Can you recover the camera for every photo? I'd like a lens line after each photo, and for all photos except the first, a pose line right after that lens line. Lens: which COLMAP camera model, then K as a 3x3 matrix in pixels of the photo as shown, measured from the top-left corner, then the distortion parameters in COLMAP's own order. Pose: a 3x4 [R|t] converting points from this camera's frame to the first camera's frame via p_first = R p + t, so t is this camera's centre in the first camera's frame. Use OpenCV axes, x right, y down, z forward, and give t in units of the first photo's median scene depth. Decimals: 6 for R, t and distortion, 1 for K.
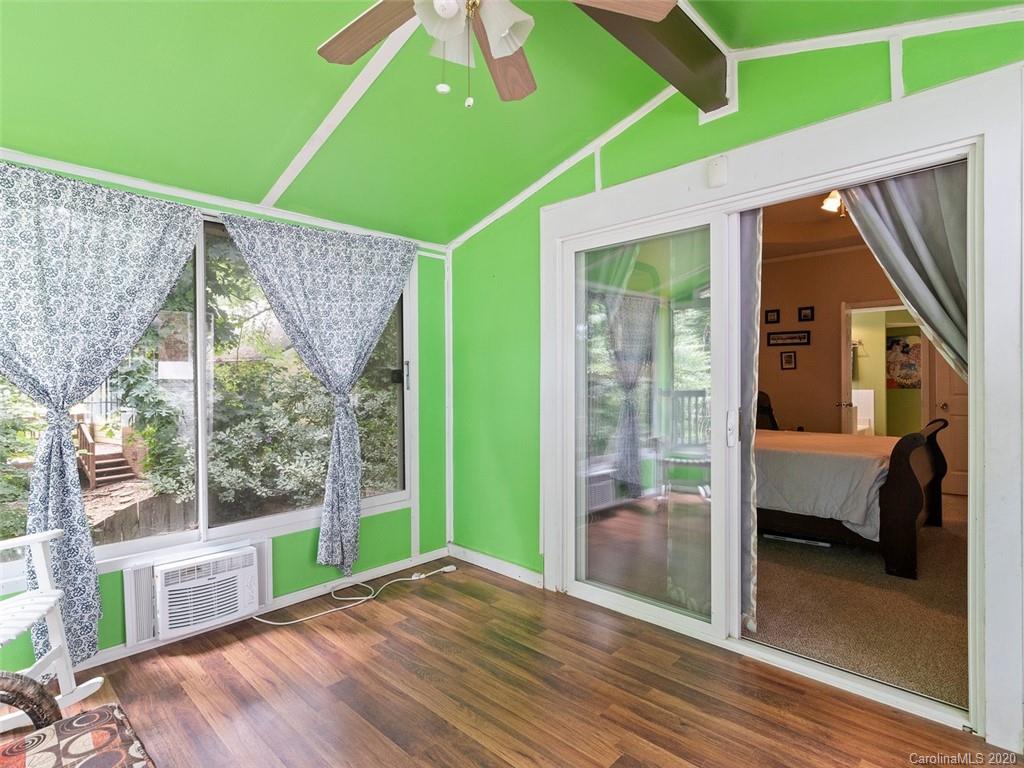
lens RADIAL K [[536.1, 0, 514.0], [0, 536.1, 384.7], [0, 0, 1]] dist [0.000246, 0.000198]
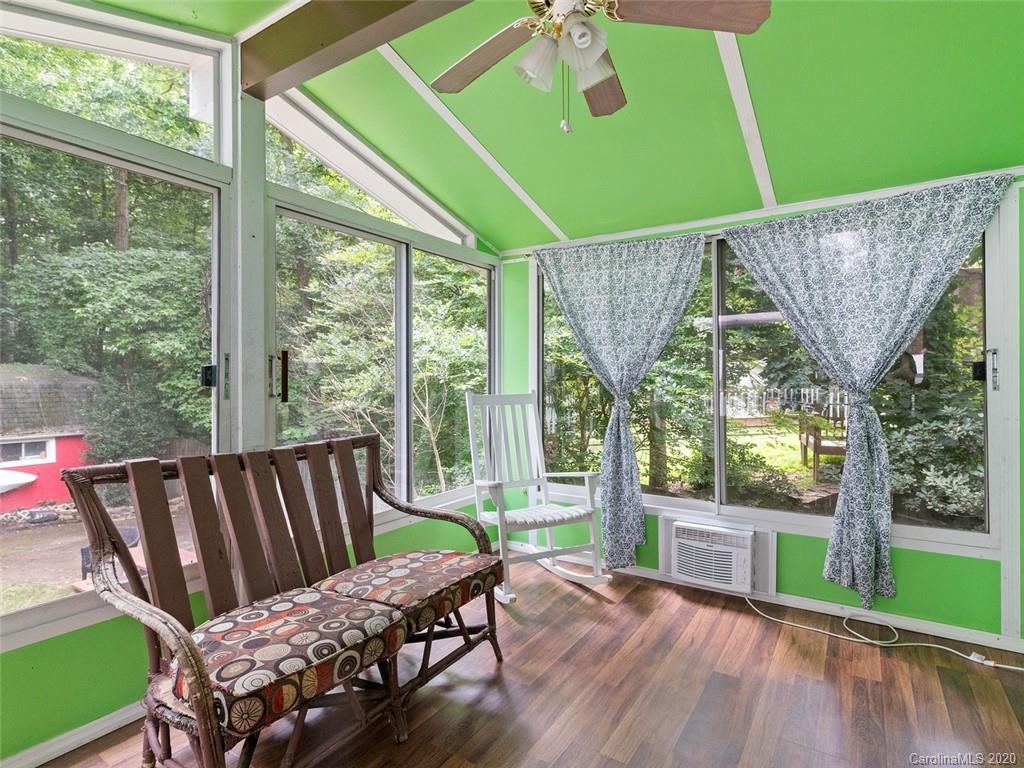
lens RADIAL K [[536.1, 0, 514.0], [0, 536.1, 384.7], [0, 0, 1]] dist [0.000246, 0.000198]
pose [[0.181048, 0.013442, -0.983382, 0.469392], [-0.007786, 0.999895, 0.012235, -0.001843], [0.983443, 0.005442, 0.181134, 0.337169]]
